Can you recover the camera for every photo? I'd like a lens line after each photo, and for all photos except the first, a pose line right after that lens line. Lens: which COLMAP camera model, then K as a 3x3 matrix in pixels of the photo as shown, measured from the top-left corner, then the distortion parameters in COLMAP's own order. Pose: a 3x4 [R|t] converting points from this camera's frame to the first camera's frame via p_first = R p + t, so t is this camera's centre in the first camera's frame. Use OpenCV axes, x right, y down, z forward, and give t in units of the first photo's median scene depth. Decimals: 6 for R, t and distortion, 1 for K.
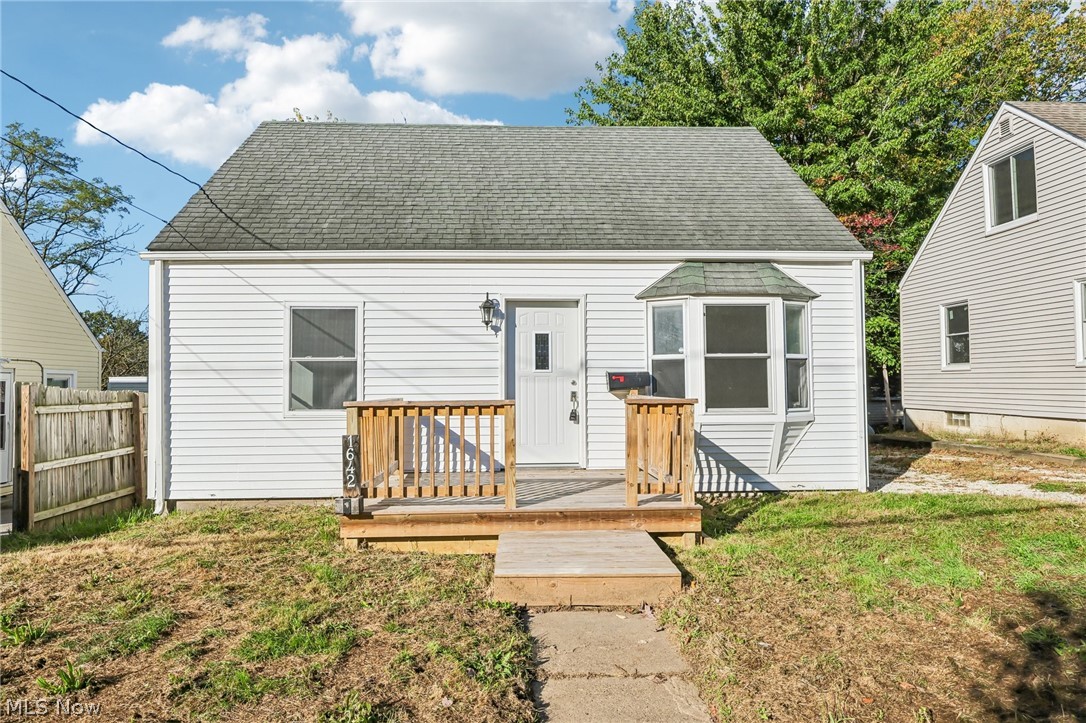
lens RADIAL K [[707.2, 0, 543.0], [0, 707.2, 361.5], [0, 0, 1]] dist [-0.000130, -0.000202]
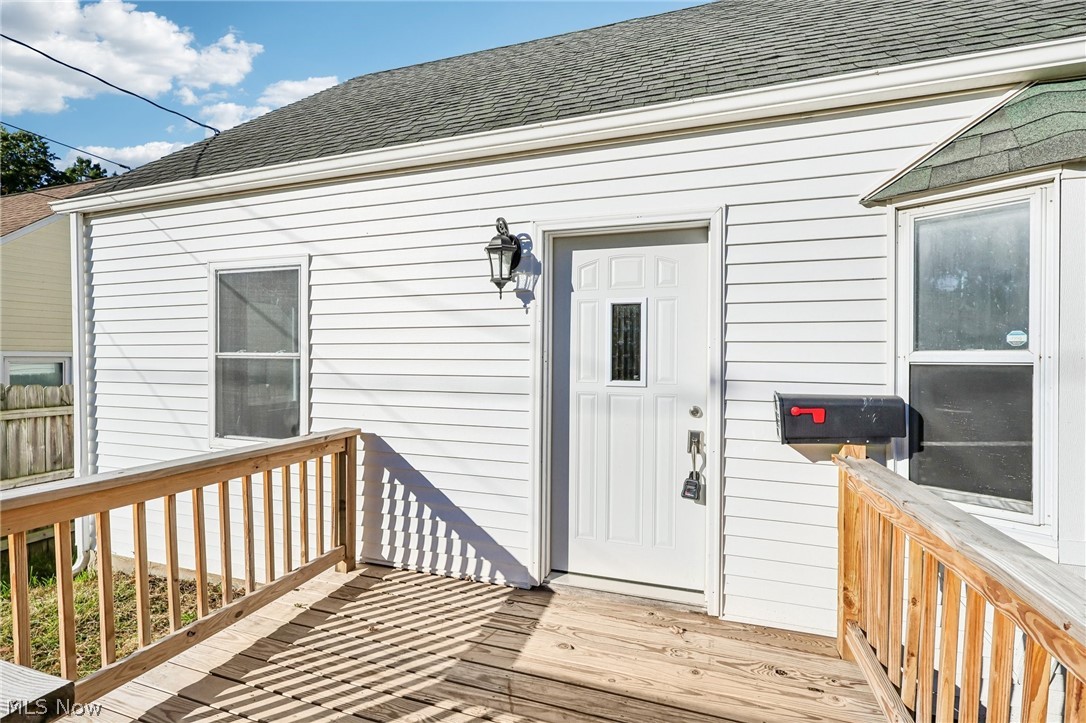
lens RADIAL K [[493.3, 0, 543.0], [0, 493.3, 361.5], [0, 0, 1]] dist [-0.003250, -0.000507]
pose [[0.932806, 0.013508, -0.360126, 0.066604], [-0.002171, 0.999490, 0.031867, -0.011789], [0.360372, -0.028944, 0.932359, 0.686311]]
